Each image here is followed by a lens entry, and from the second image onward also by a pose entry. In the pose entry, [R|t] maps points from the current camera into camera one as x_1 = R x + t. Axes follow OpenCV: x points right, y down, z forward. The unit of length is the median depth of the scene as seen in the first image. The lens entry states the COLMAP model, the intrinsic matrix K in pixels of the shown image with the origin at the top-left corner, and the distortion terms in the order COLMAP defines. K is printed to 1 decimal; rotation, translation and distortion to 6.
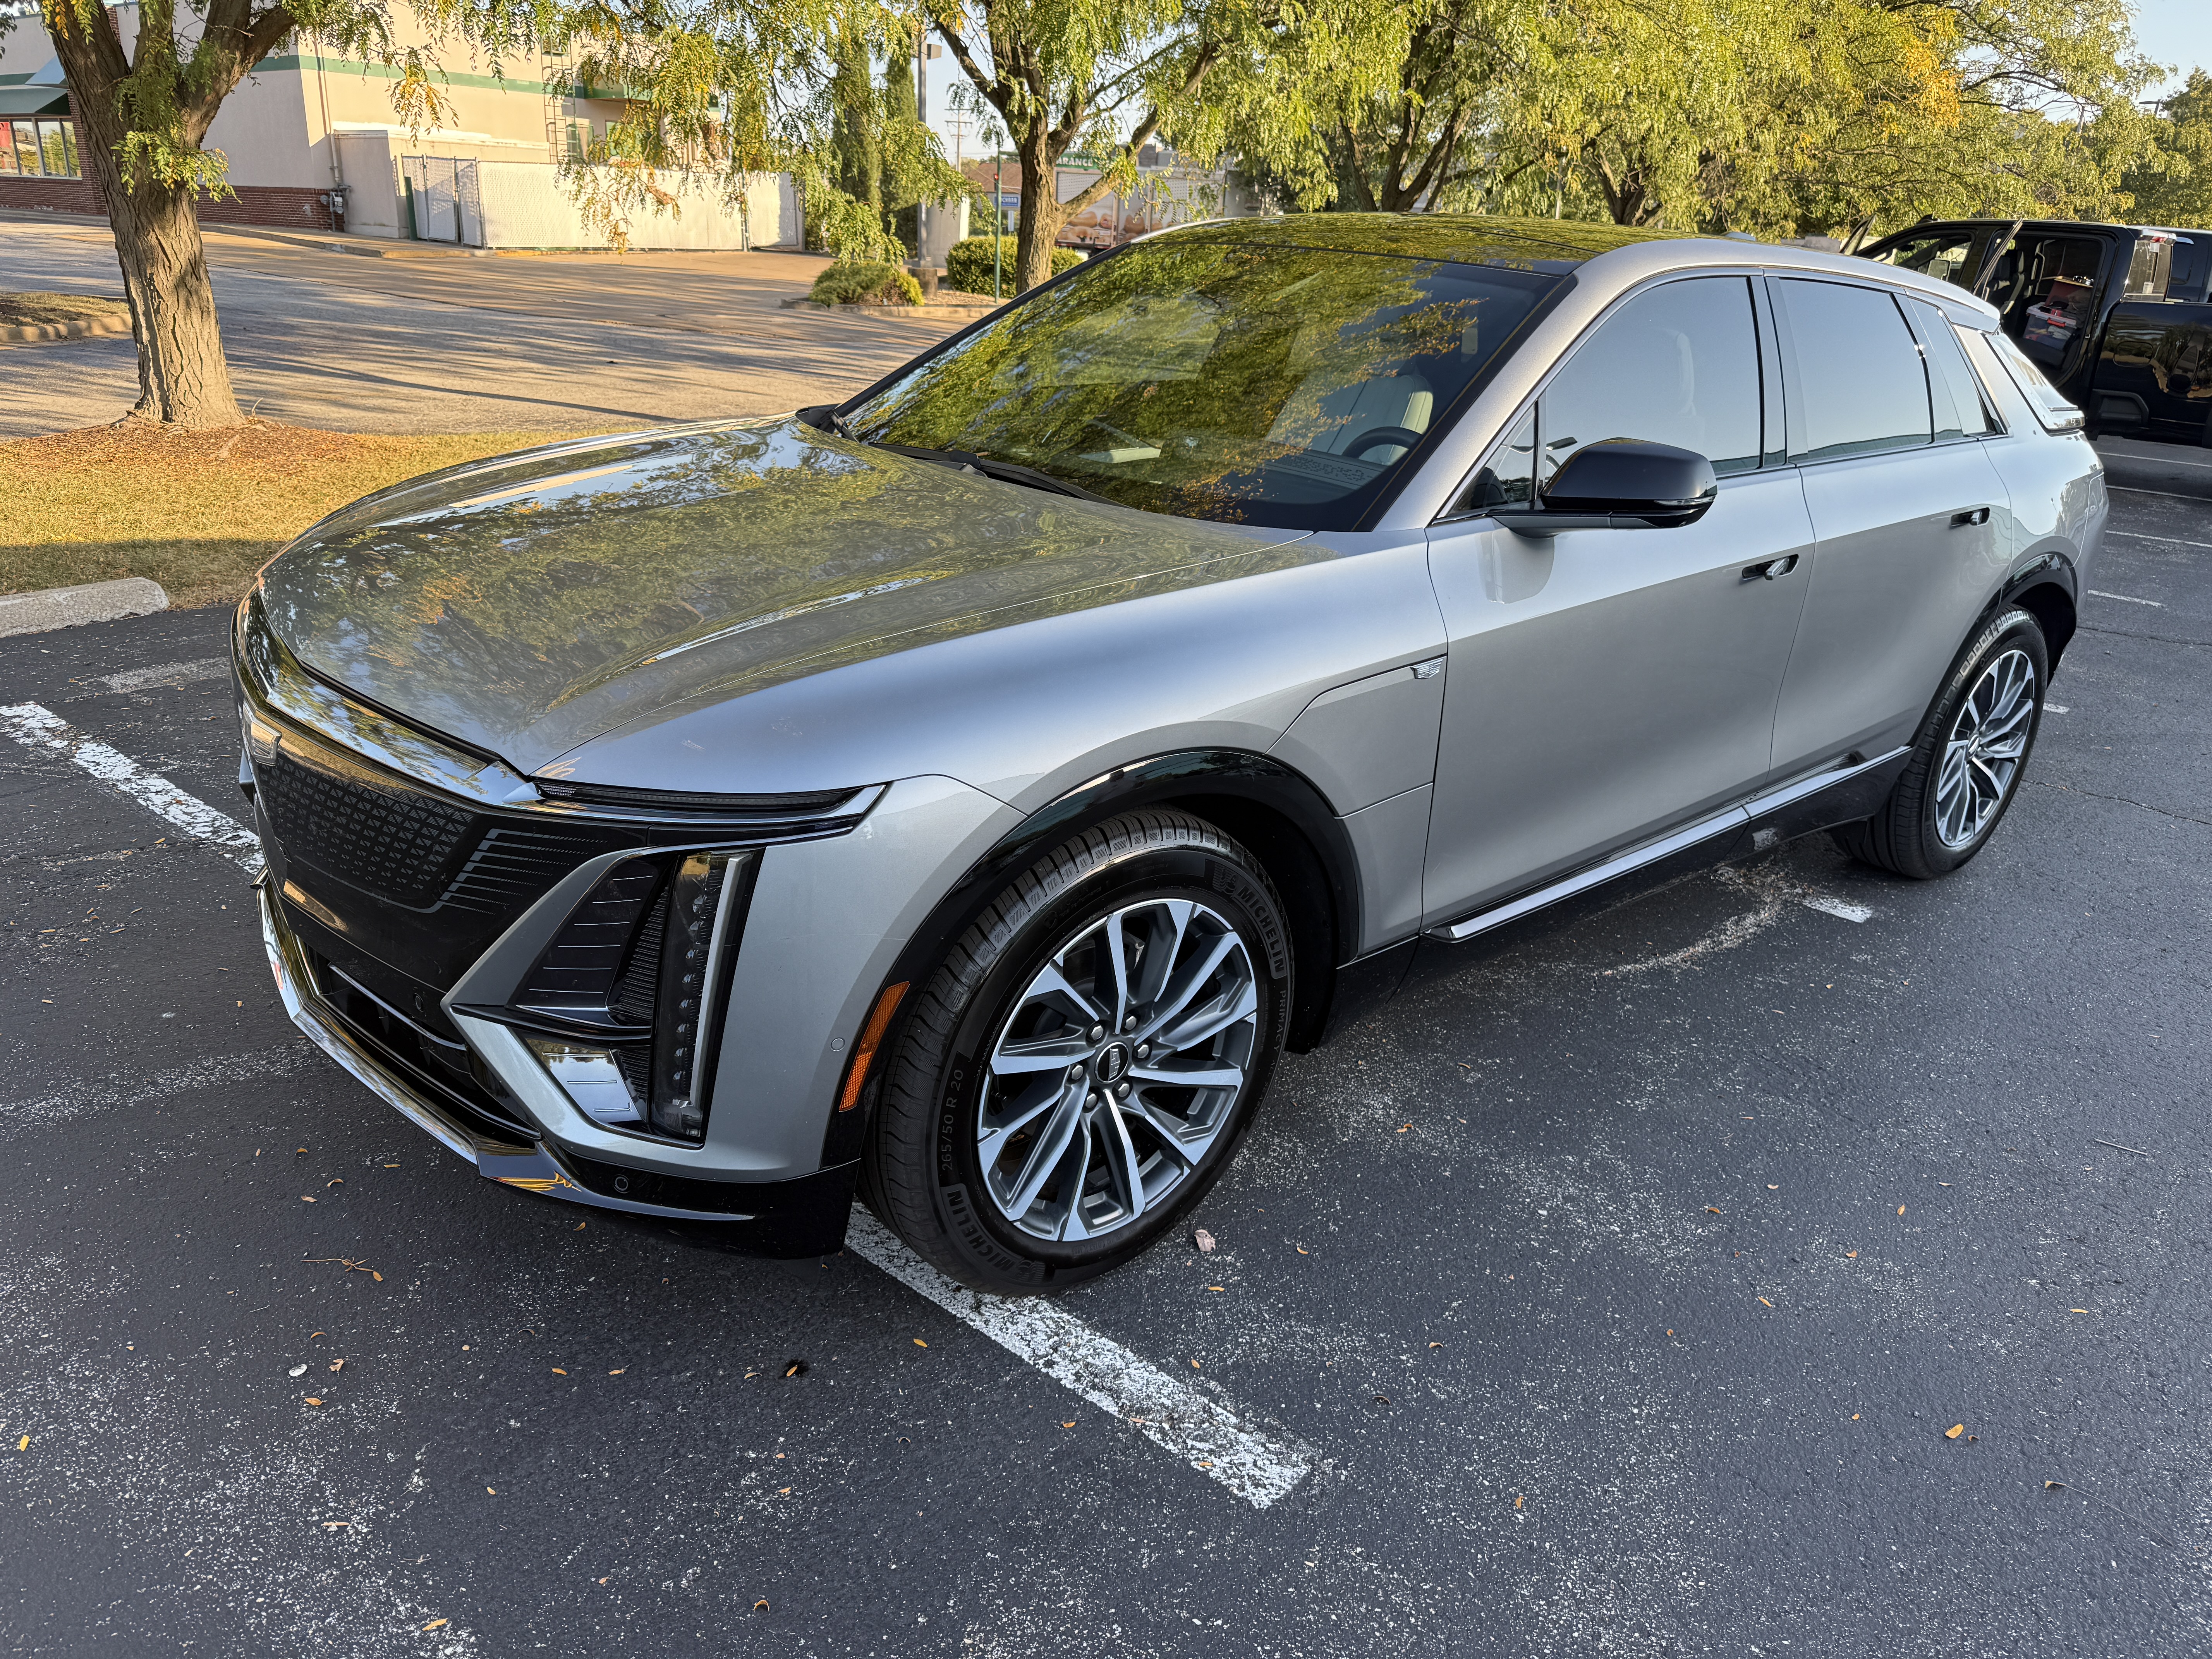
lens RADIAL K [[1592.5, 0, 1087.7], [0, 1592.5, 819.5], [0, 0, 1]] dist [0.026644, -0.021716]
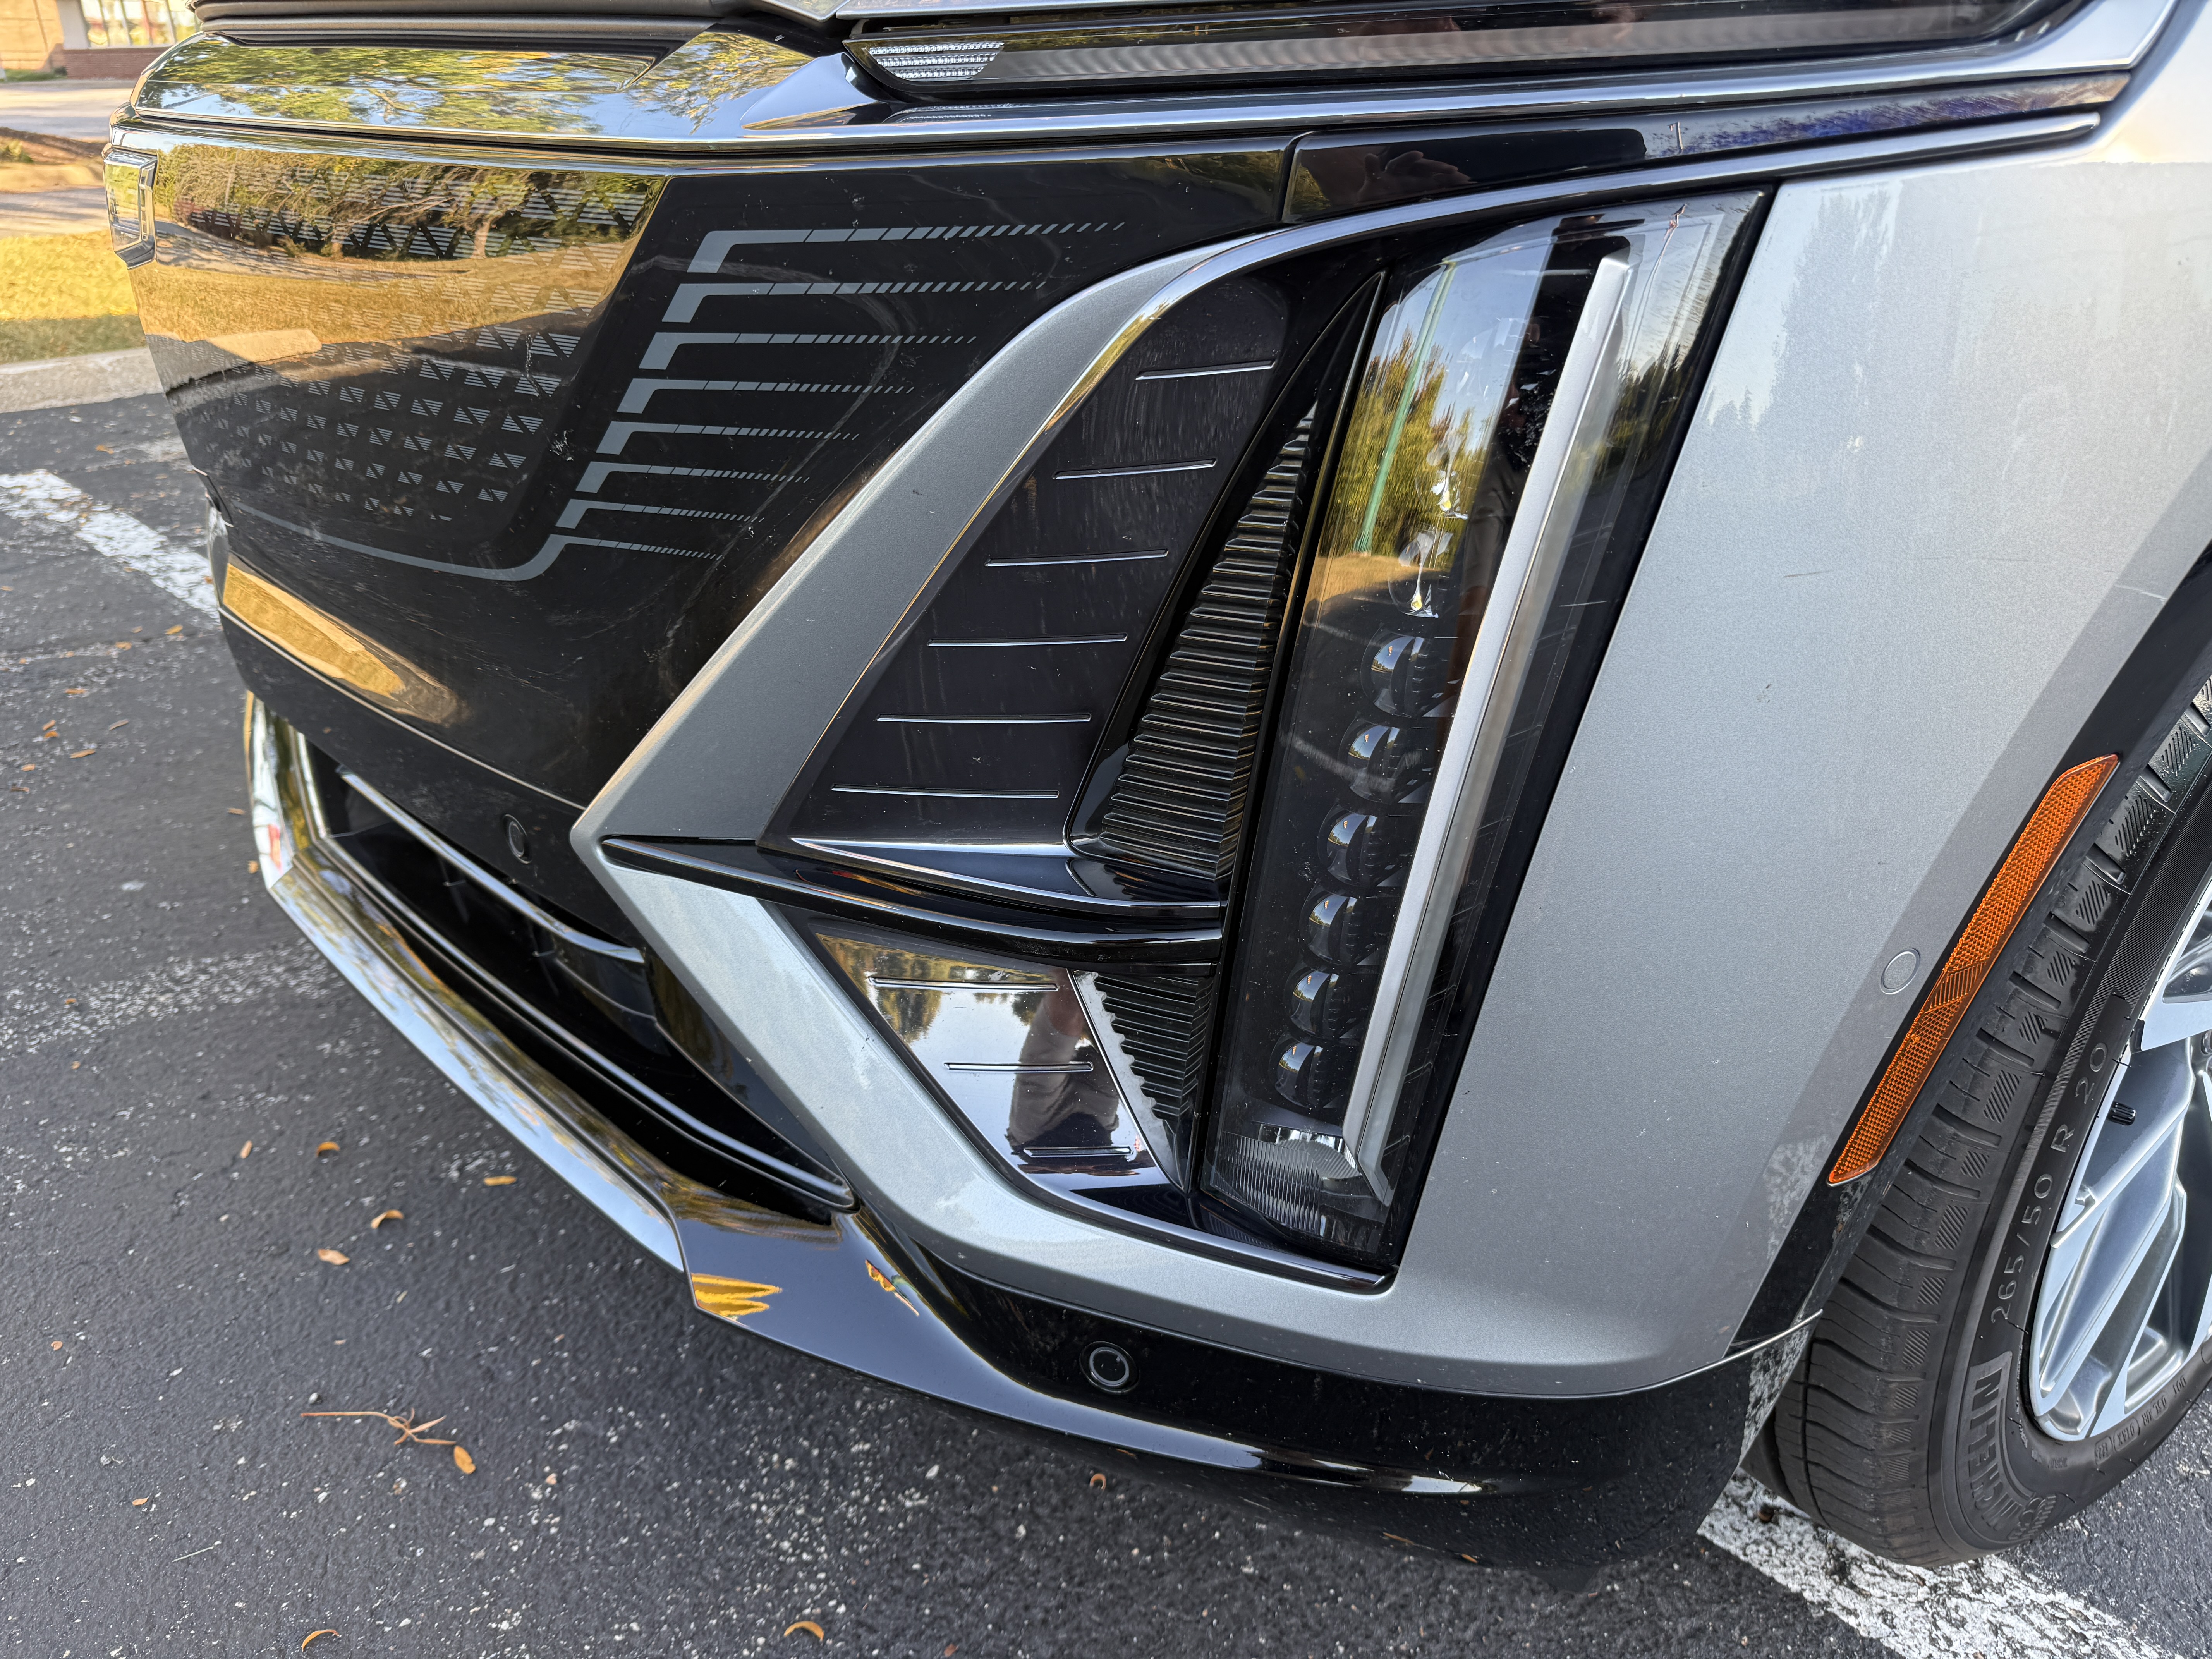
lens RADIAL K [[1592.5, 0, 1087.7], [0, 1592.5, 819.5], [0, 0, 1]] dist [0.026644, -0.021716]
pose [[0.996405, -0.006222, -0.084483, -0.225092], [0.012489, 0.997191, 0.073858, 0.074540], [0.083786, -0.074647, 0.993684, 0.568462]]
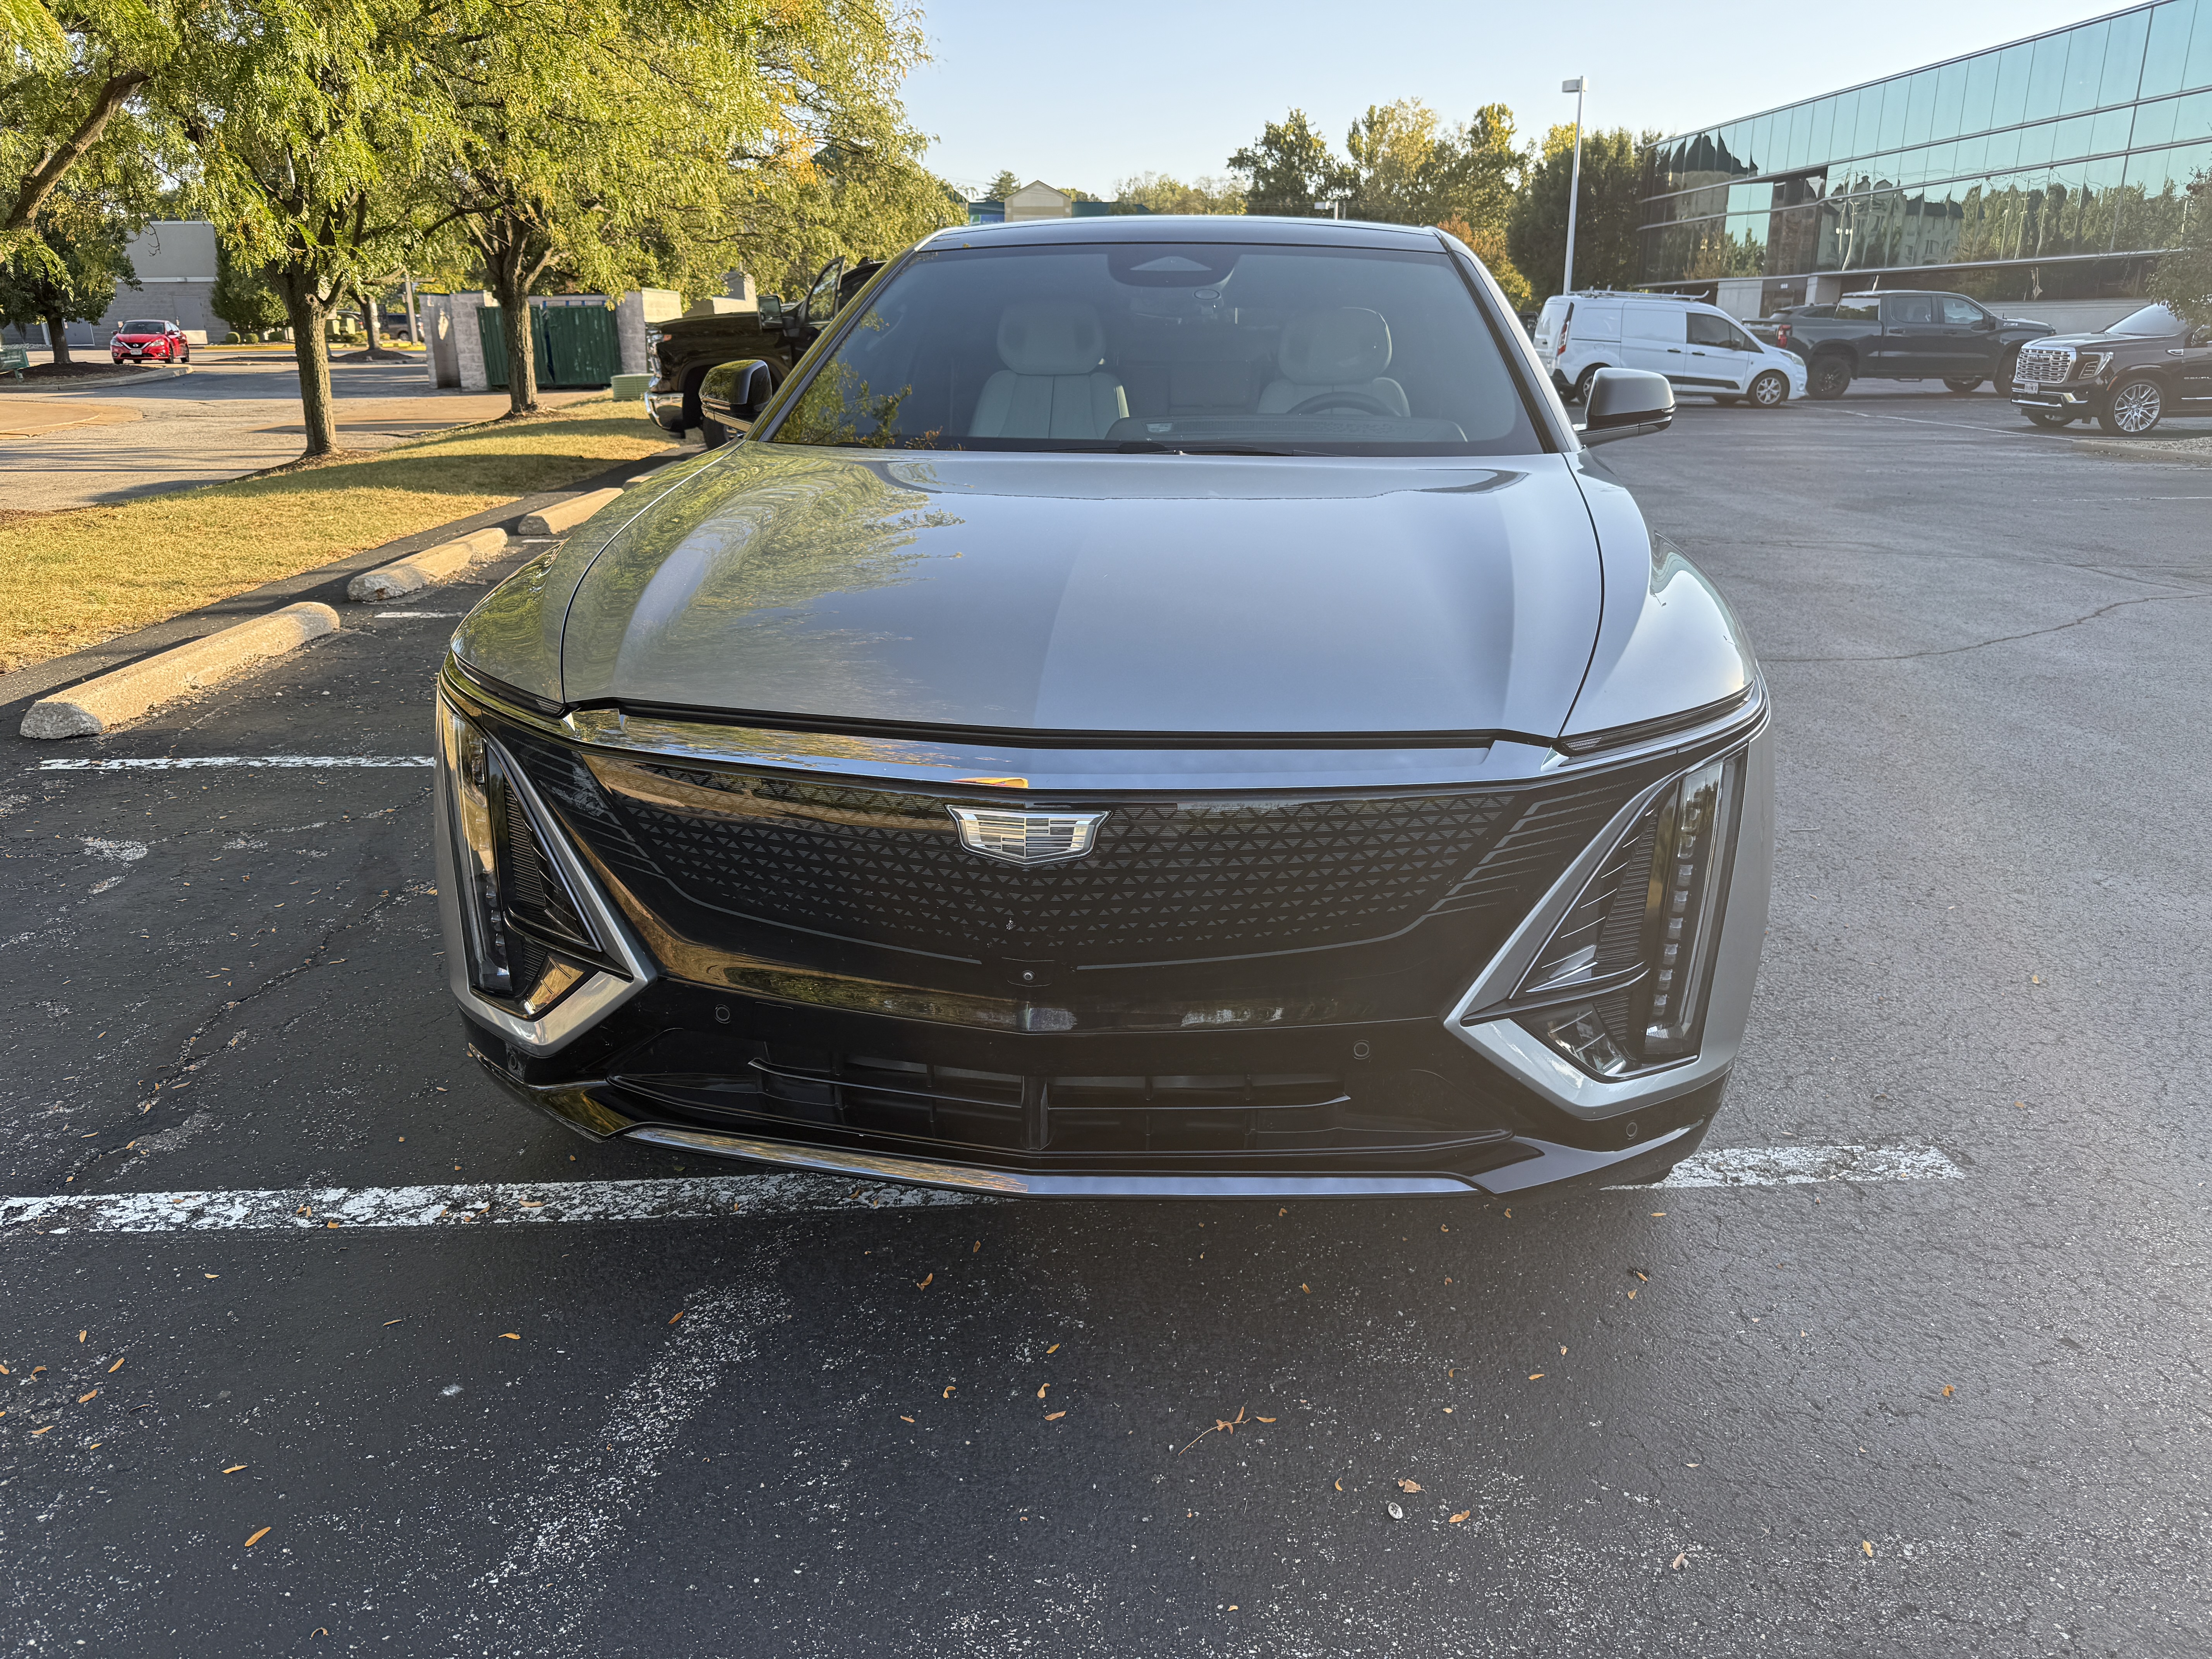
lens RADIAL K [[1592.5, 0, 1087.7], [0, 1592.5, 819.5], [0, 0, 1]] dist [0.026644, -0.021716]
pose [[0.734148, -0.255721, 0.628994, -0.943797], [0.279020, 0.958158, 0.063880, -0.095755], [-0.619011, 0.128604, 0.774781, 0.354762]]
